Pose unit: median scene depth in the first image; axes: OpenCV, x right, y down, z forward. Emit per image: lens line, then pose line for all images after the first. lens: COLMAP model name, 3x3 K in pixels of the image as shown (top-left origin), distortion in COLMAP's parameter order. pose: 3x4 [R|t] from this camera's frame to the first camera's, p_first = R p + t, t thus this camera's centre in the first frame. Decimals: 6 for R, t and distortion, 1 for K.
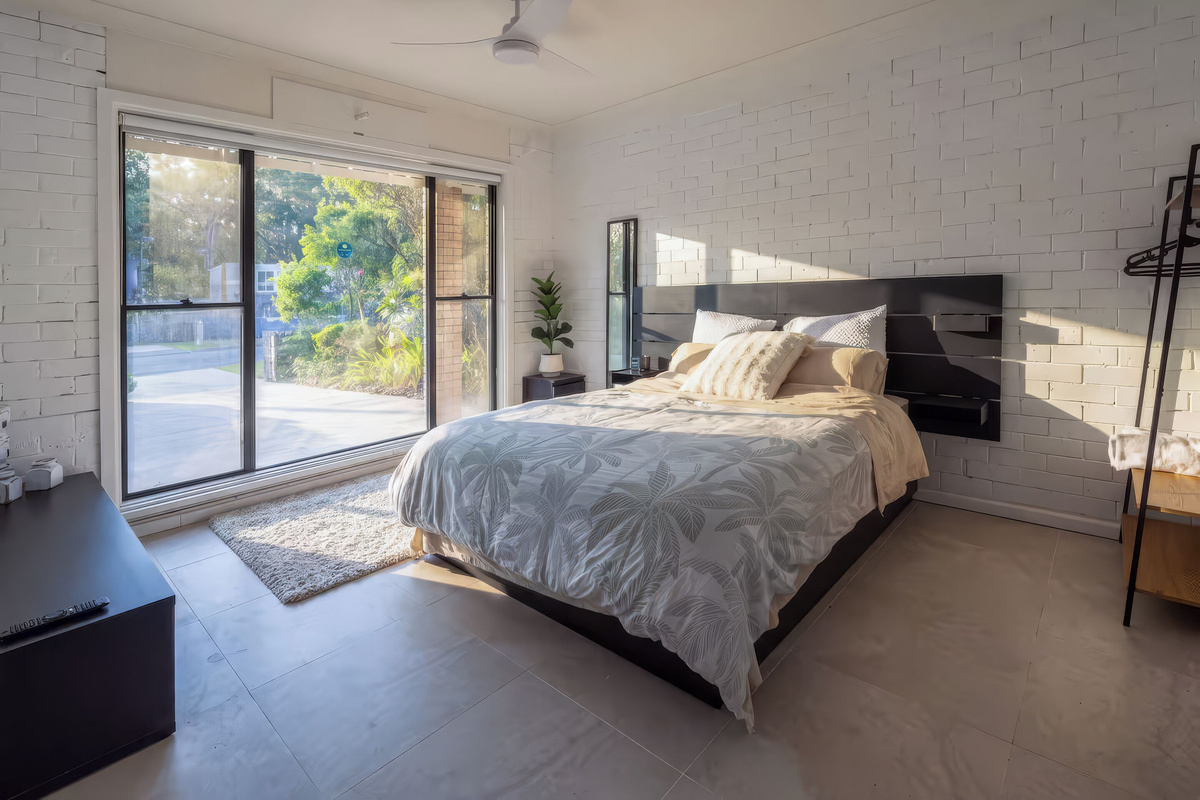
lens RADIAL K [[573.3, 0, 600.0], [0, 573.3, 400.0], [0, 0, 1]] dist [0.004029, 0.000069]
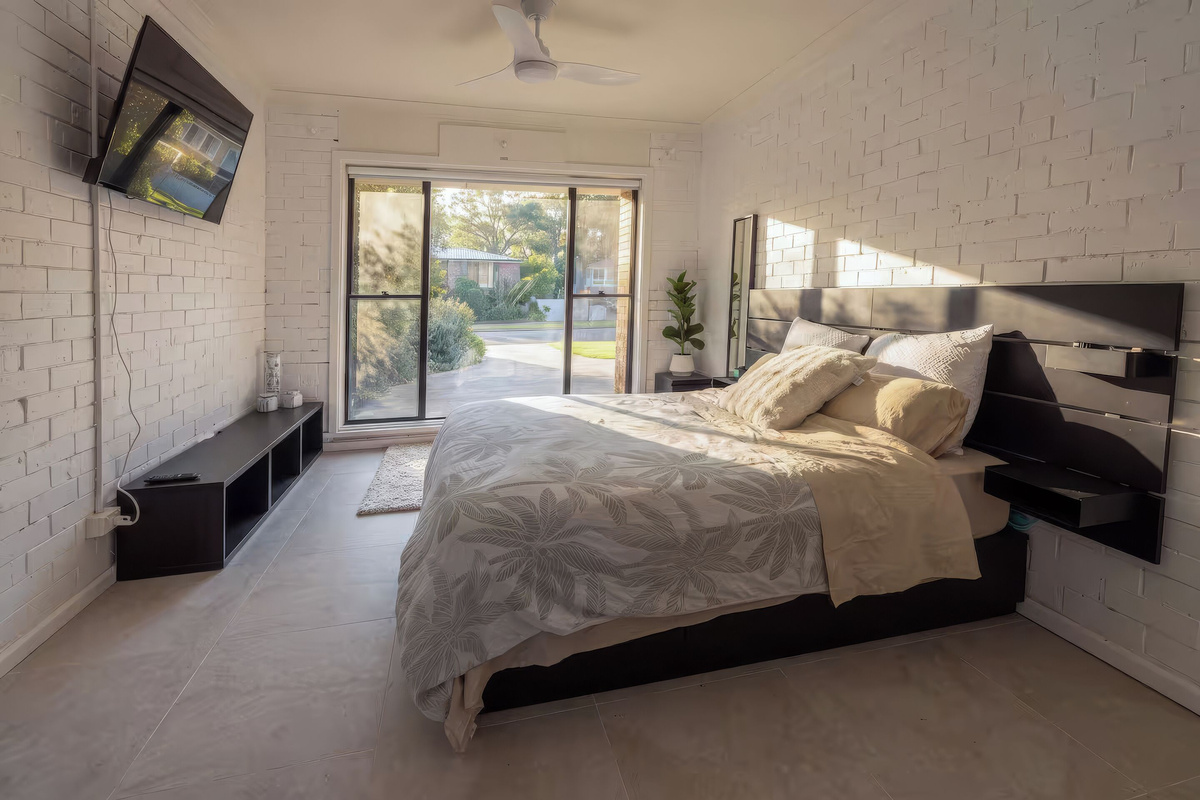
lens RADIAL K [[538.8, 0, 600.0], [0, 538.8, 400.0], [0, 0, 1]] dist [-0.001166, -0.000225]
pose [[0.813357, 0.137296, -0.565331, 0.490341], [-0.126922, 0.990223, 0.057877, -0.052714], [0.567750, 0.024678, 0.822831, 0.201236]]
